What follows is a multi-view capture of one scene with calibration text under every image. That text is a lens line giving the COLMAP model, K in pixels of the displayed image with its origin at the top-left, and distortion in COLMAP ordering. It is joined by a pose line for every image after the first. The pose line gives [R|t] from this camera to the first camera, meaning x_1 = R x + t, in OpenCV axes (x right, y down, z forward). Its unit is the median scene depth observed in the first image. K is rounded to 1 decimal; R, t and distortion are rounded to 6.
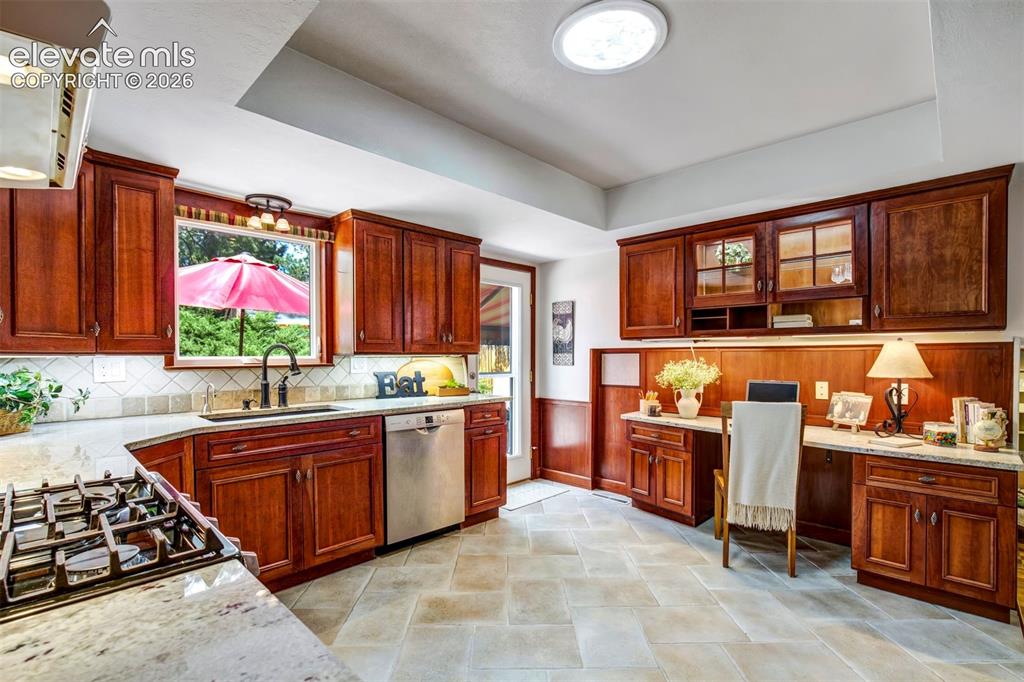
lens RADIAL K [[471.7, 0, 526.7], [0, 471.7, 358.2], [0, 0, 1]] dist [-0.012760, 0.002599]
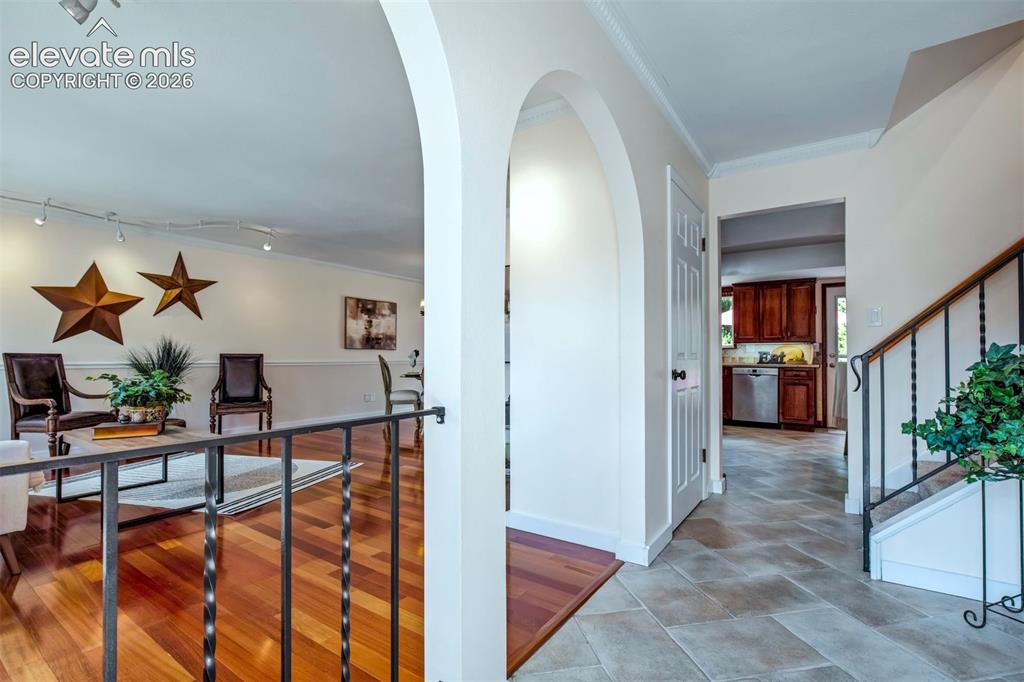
lens RADIAL K [[471.7, 0, 513.8], [0, 471.7, 348.3], [0, 0, 1]] dist [-0.012760, 0.002599]
pose [[0.159488, -0.018502, -0.987027, 1.918361], [-0.014486, 0.999673, -0.021079, 0.090061], [0.987094, 0.017660, 0.159167, -0.519441]]
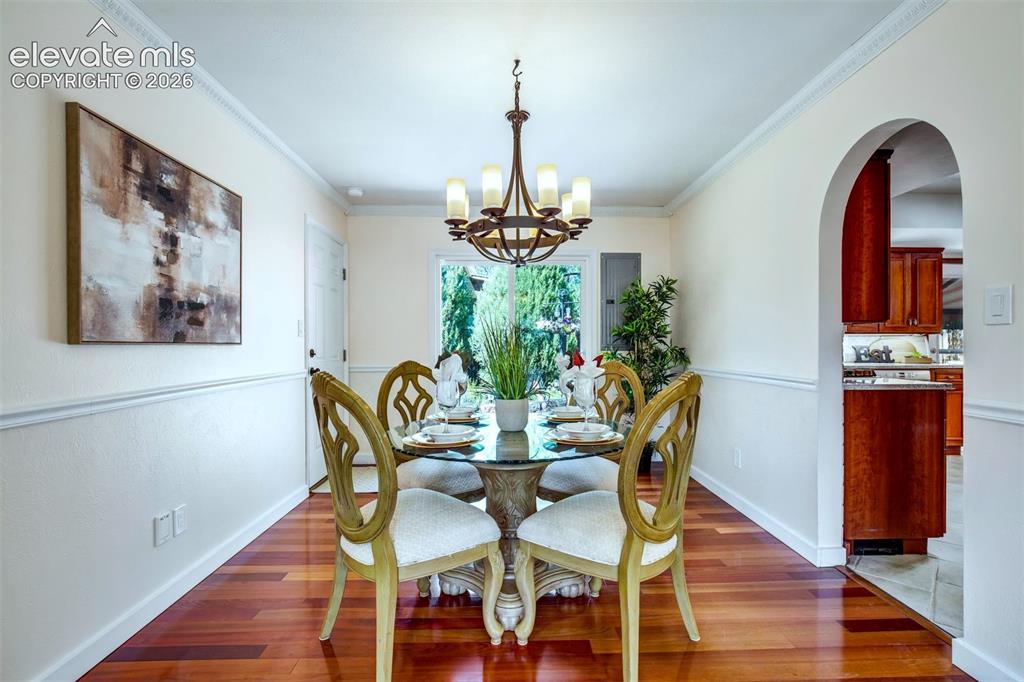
lens RADIAL K [[471.7, 0, 513.8], [0, 471.7, 346.3], [0, 0, 1]] dist [-0.012760, 0.002599]
pose [[0.708519, 0.003046, -0.705685, -0.031299], [-0.007207, 0.999970, -0.002920, 0.052390], [0.705655, 0.007155, 0.708520, -1.048058]]
